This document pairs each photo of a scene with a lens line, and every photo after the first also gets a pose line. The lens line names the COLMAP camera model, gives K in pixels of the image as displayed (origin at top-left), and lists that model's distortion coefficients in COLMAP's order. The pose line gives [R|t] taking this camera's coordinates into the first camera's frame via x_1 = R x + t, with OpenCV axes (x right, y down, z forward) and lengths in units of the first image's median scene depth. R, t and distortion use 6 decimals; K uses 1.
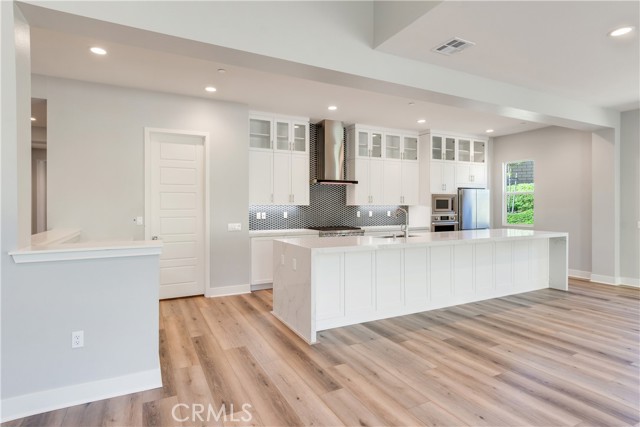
lens RADIAL K [[338.6, 0, 311.3], [0, 338.6, 206.2], [0, 0, 1]] dist [0.001342, -0.001659]
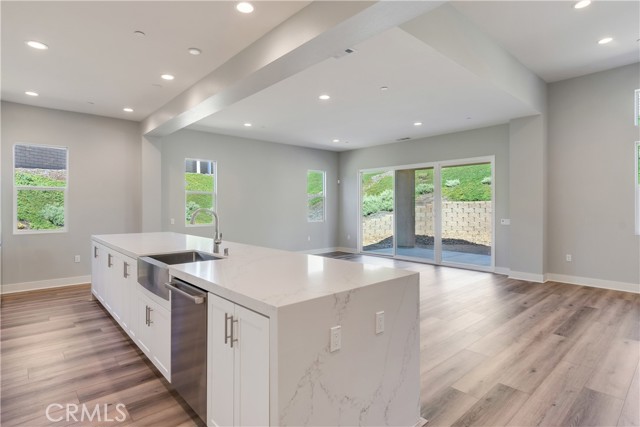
lens RADIAL K [[338.6, 0, 311.3], [0, 338.6, 206.2], [0, 0, 1]] dist [0.001342, -0.001659]
pose [[-0.252842, 0.001796, 0.967506, -0.311602], [0.000966, 0.999998, -0.001604, 0.001490], [-0.967507, 0.000530, -0.252843, 0.749106]]
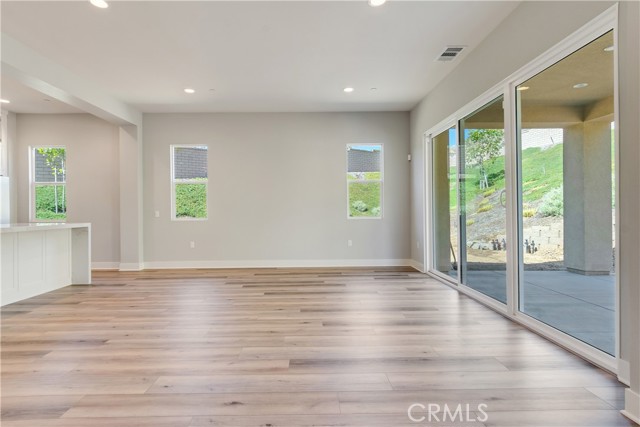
lens RADIAL K [[338.6, 0, 311.3], [0, 338.6, 206.2], [0, 0, 1]] dist [0.001342, -0.001659]
pose [[0.444872, 0.009752, 0.895541, 0.160121], [0.007959, 0.999858, -0.014841, 0.045229], [-0.895559, 0.013730, 0.444731, 0.017452]]
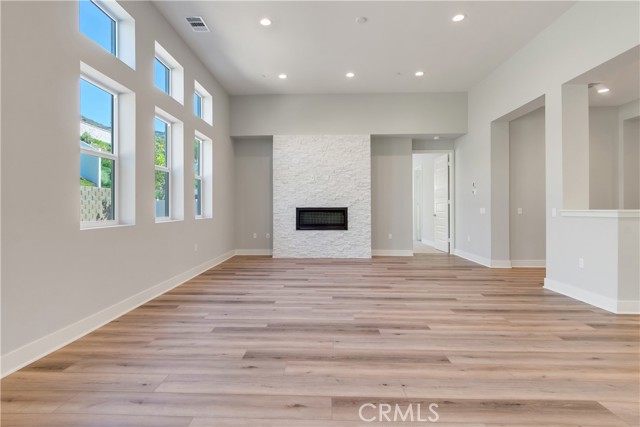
lens RADIAL K [[338.6, 0, 311.3], [0, 338.6, 206.2], [0, 0, 1]] dist [0.001342, -0.001659]
pose [[-0.485869, -0.002635, -0.874028, 0.568243], [0.002406, 0.999988, -0.004352, 0.041626], [0.874028, -0.004218, -0.485857, 0.246746]]
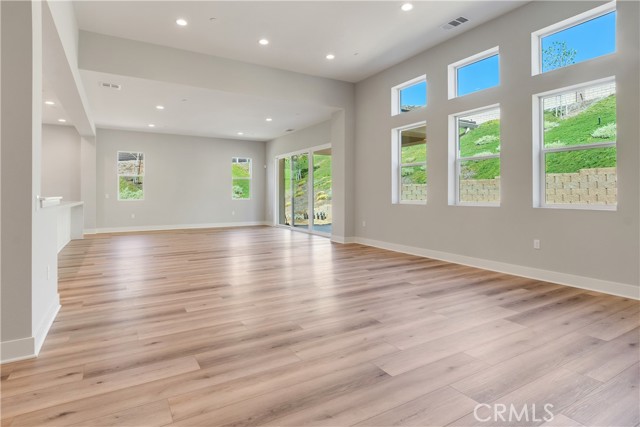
lens RADIAL K [[343.1, 0, 314.4], [0, 343.1, 191.0], [0, 0, 1]] dist [-0.000485, -0.002413]
pose [[-0.061863, 0.011929, 0.998013, -0.758934], [0.001753, 0.999928, -0.011843, 0.045846], [-0.998083, 0.001017, -0.061879, 0.048941]]
